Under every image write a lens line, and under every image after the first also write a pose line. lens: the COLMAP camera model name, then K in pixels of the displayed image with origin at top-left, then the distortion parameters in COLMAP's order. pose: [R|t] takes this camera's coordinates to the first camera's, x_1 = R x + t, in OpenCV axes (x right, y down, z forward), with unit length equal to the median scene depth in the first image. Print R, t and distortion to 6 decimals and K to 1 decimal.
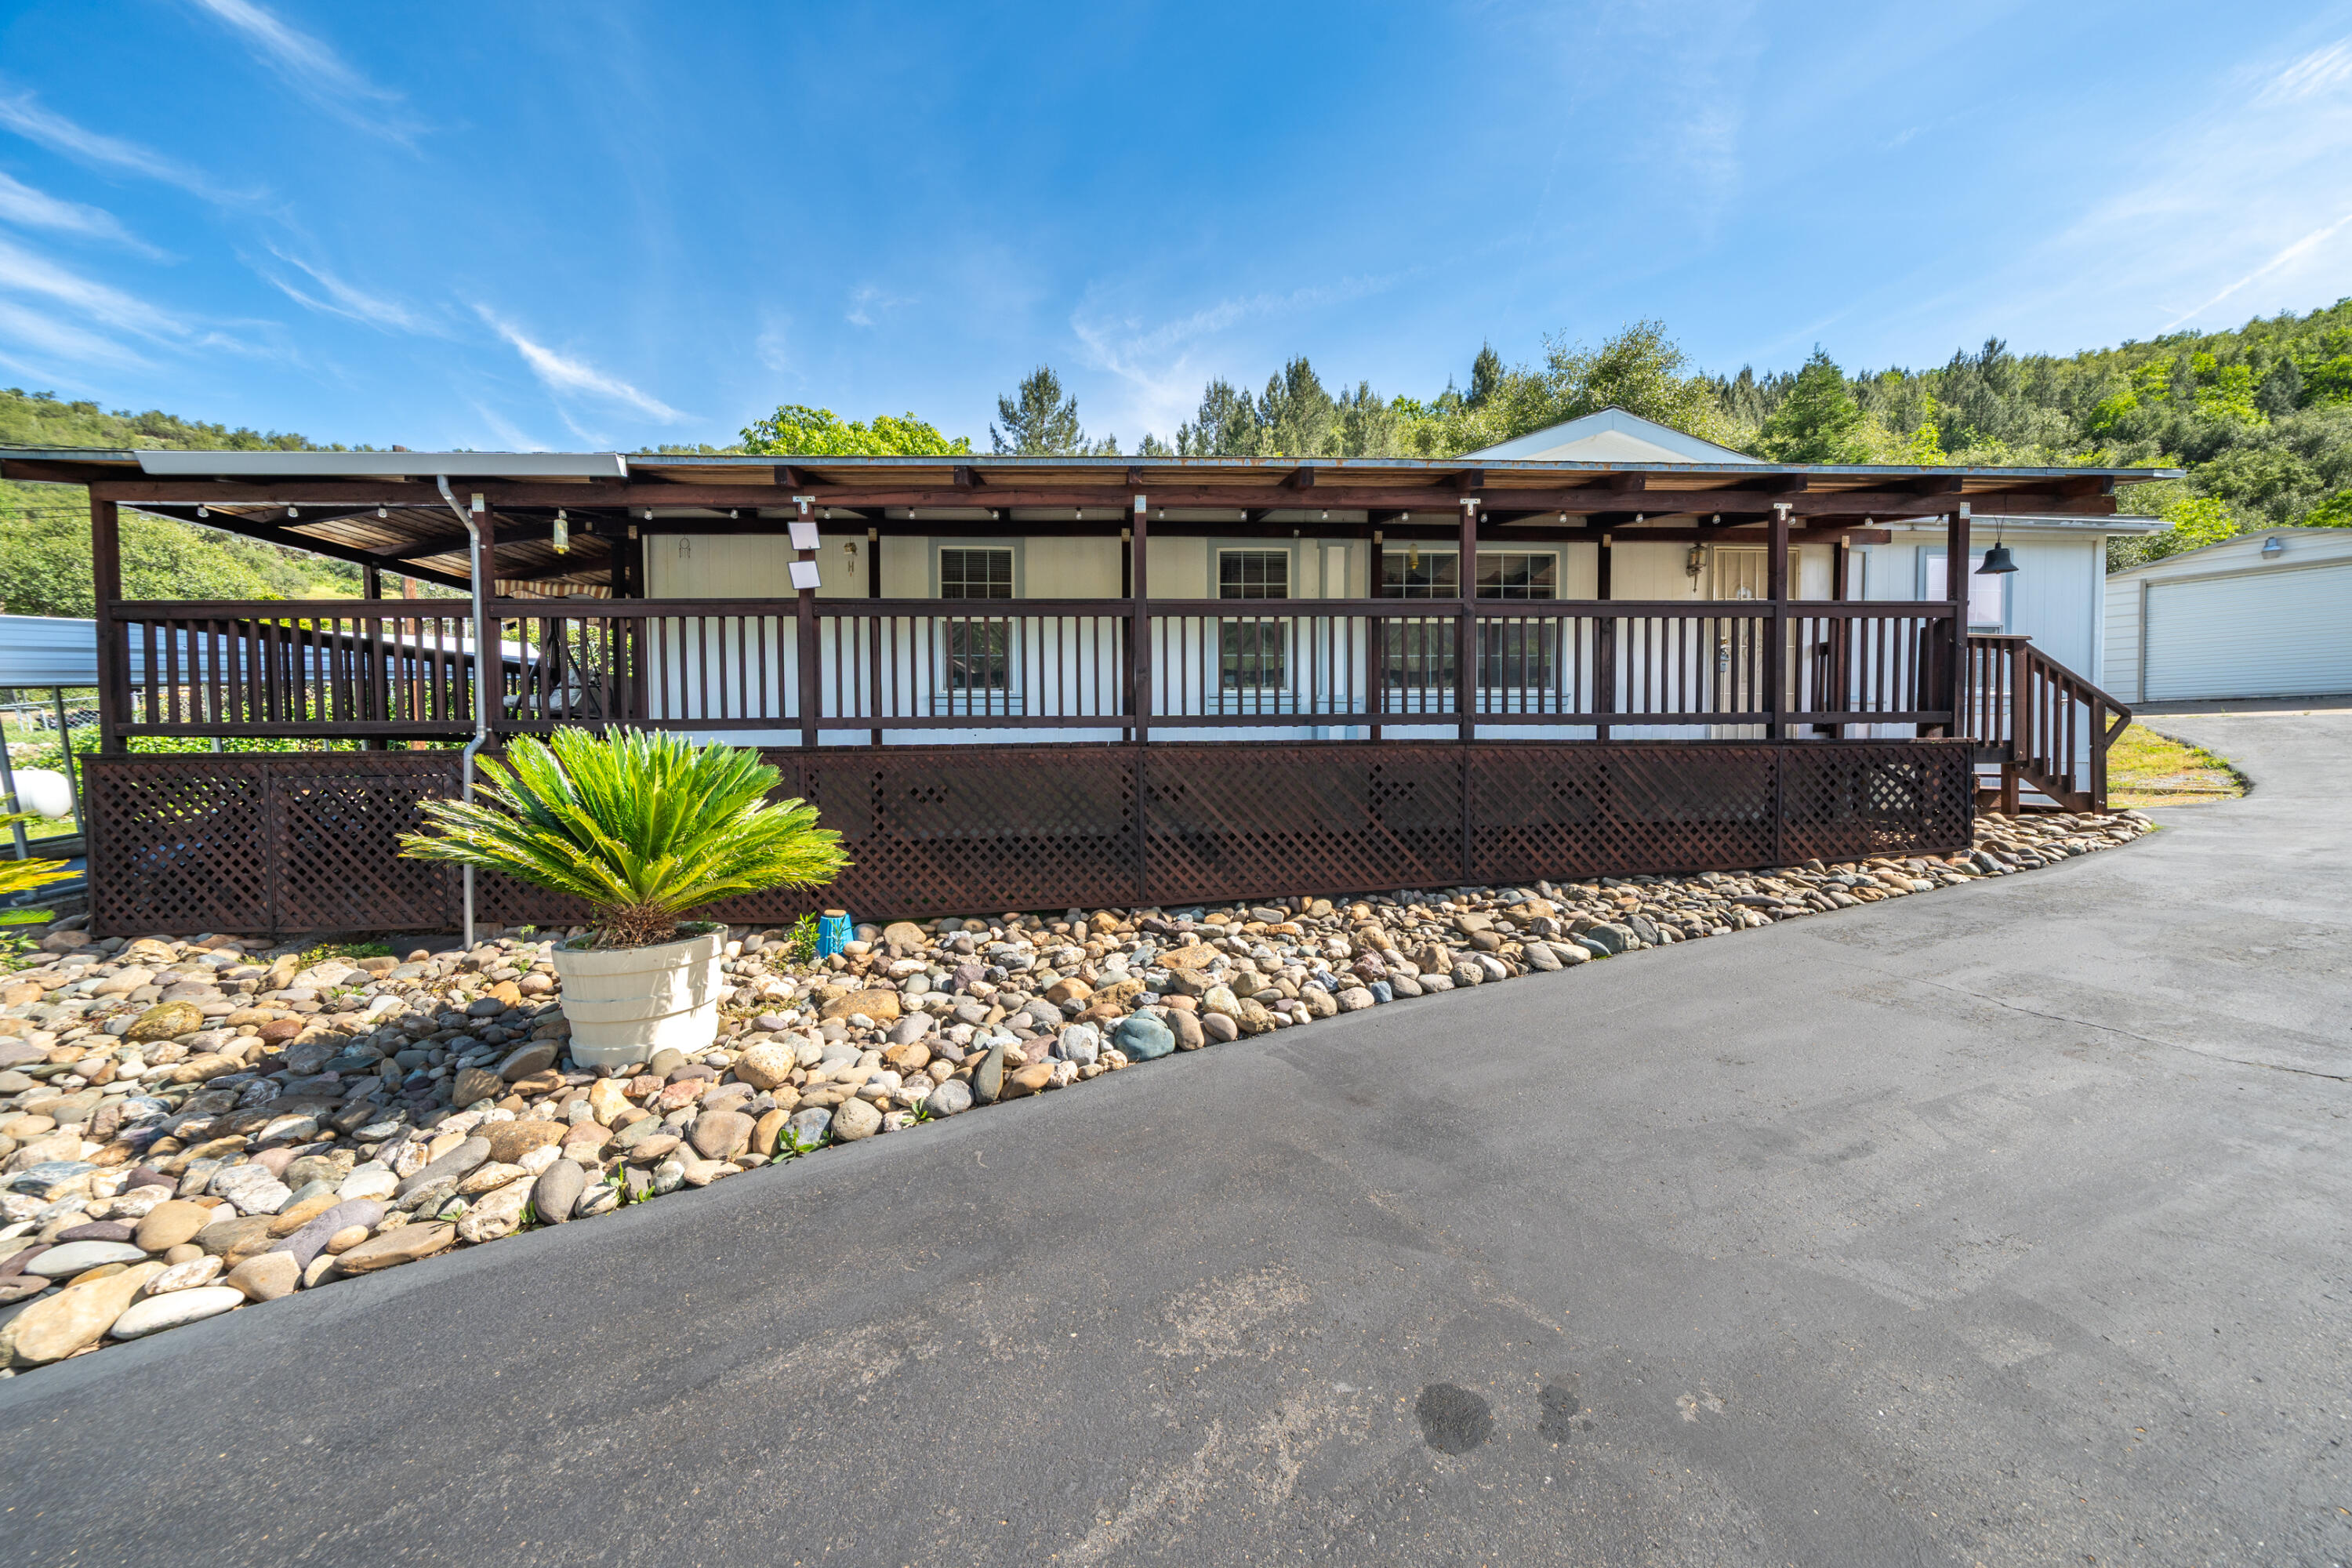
lens RADIAL K [[810.5, 0, 1176.0], [0, 810.5, 778.9], [0, 0, 1]] dist [-0.003386, 0.000006]
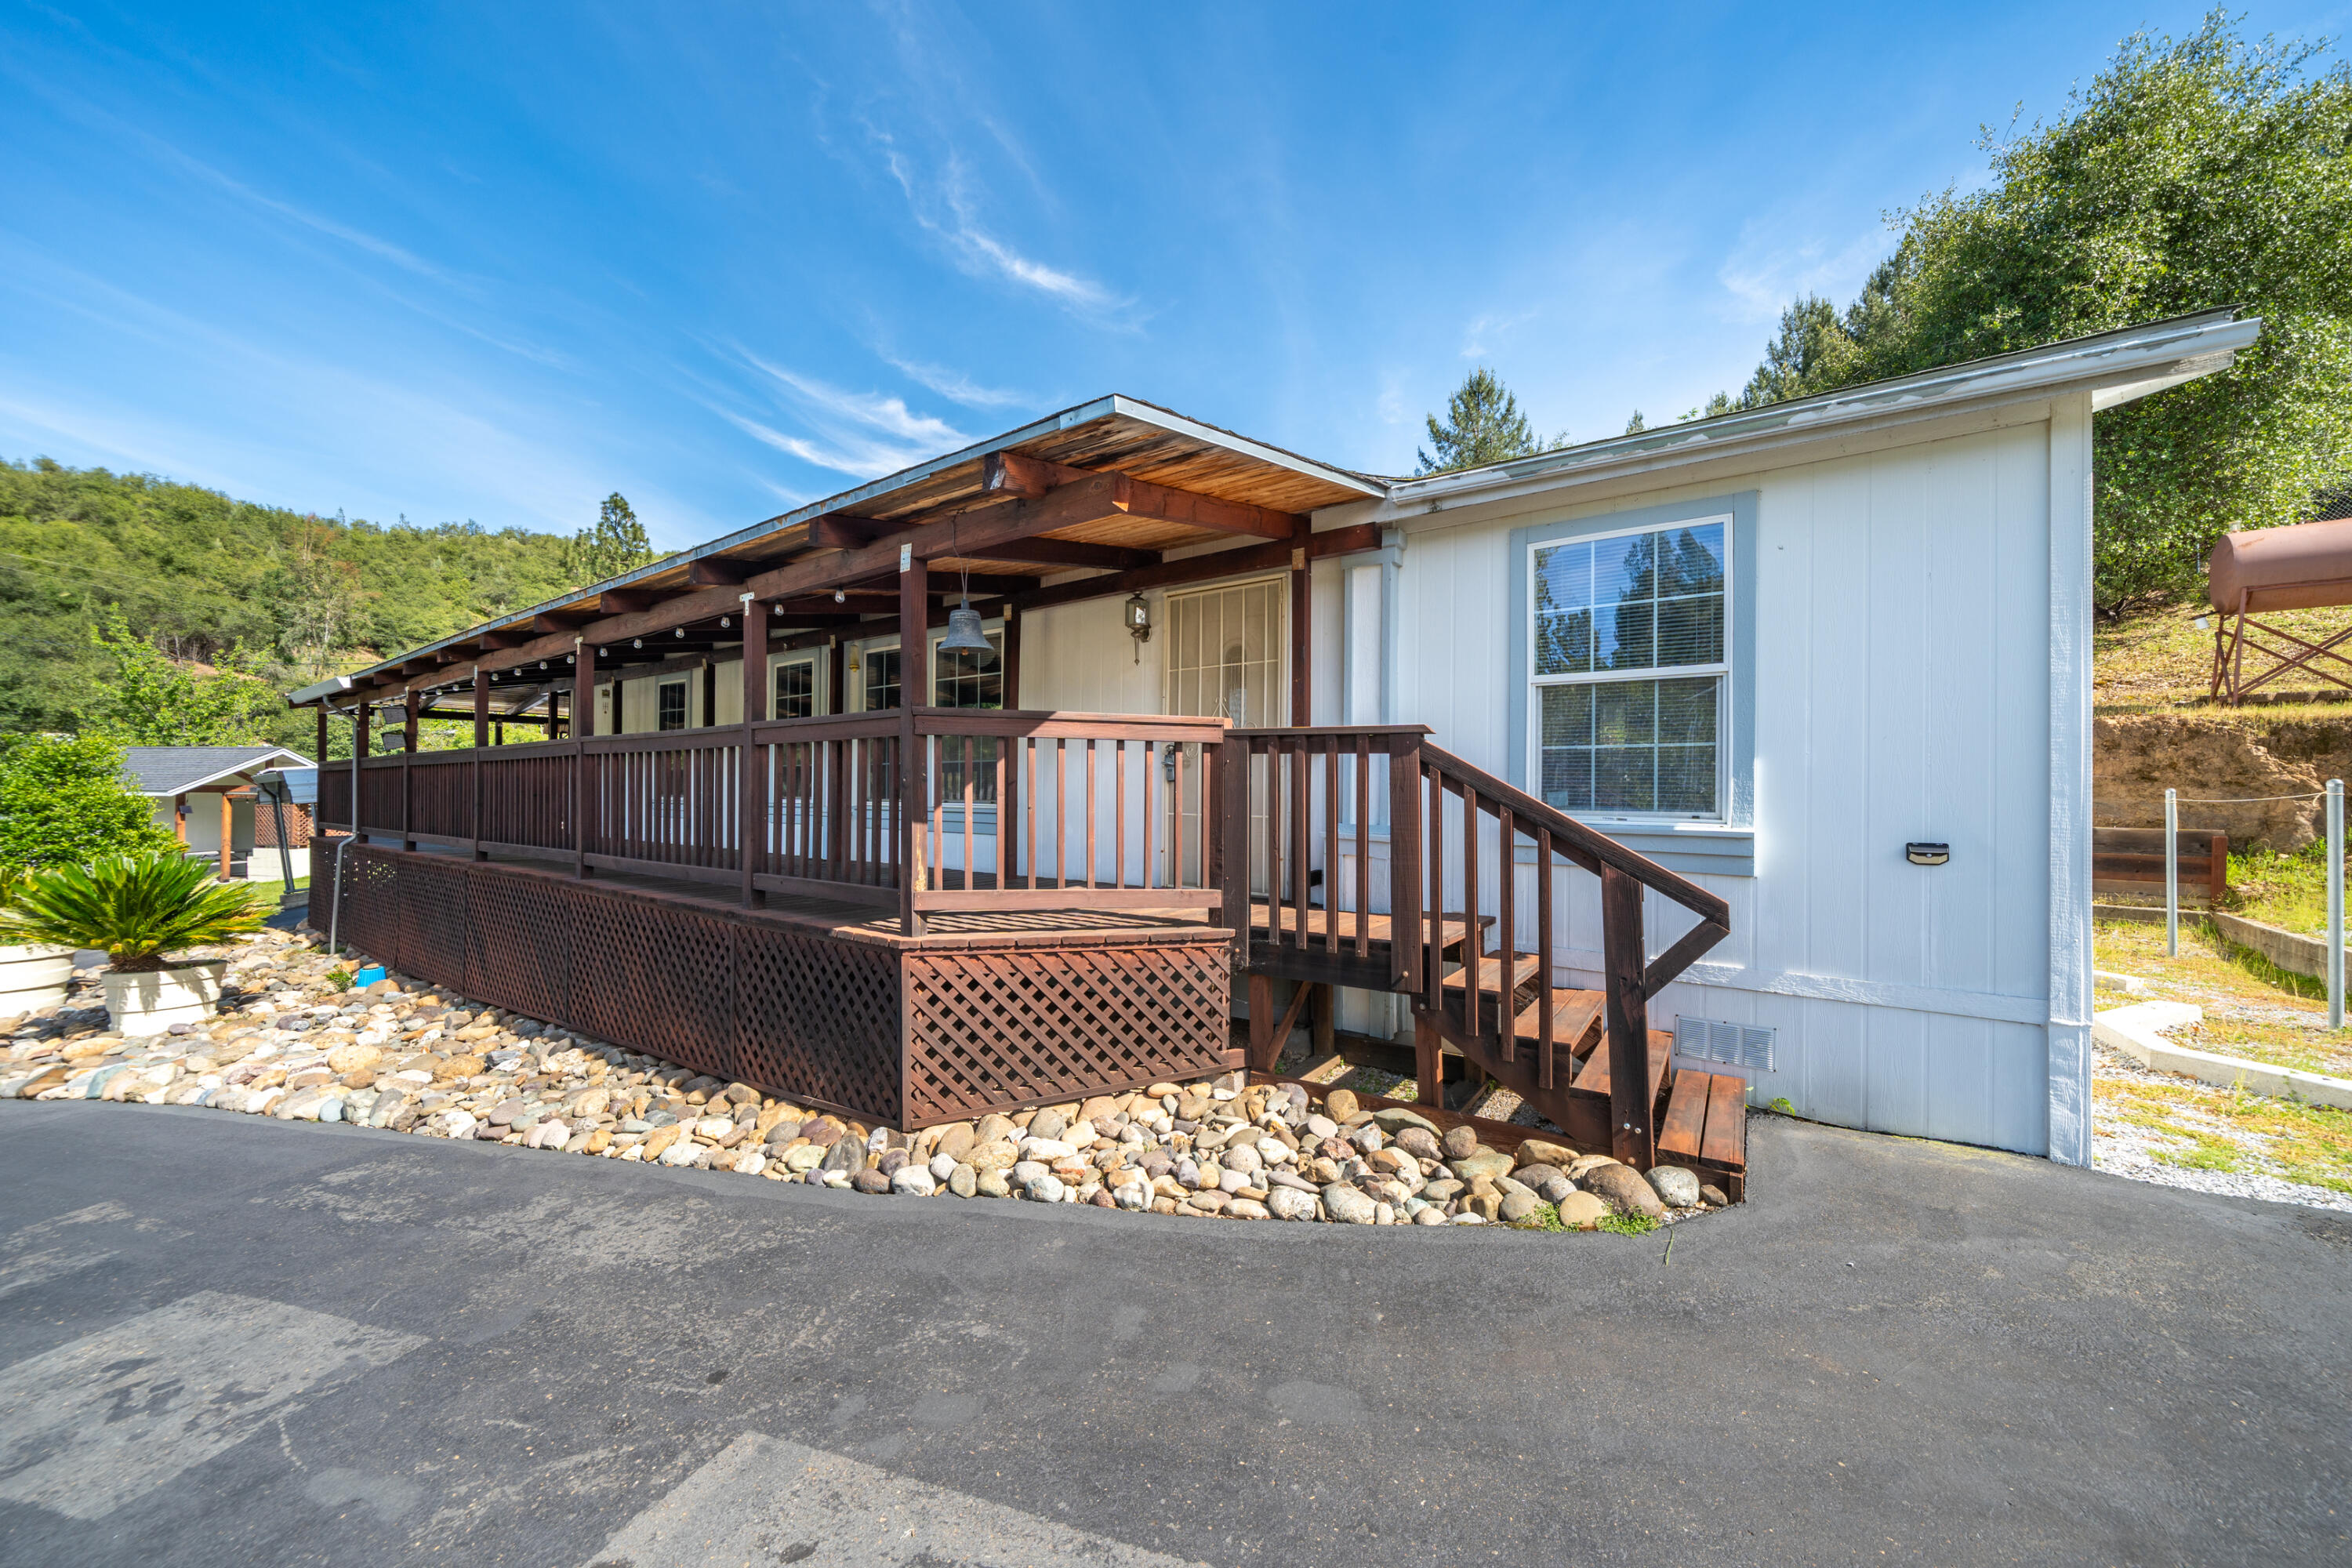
lens RADIAL K [[861.3, 0, 1174.6], [0, 861.3, 790.9], [0, 0, 1]] dist [-0.001804, -0.000075]
pose [[0.766519, 0.008191, -0.642169, 1.246260], [-0.029891, 0.999290, -0.022933, -0.120673], [0.641526, 0.036773, 0.766220, 0.522614]]
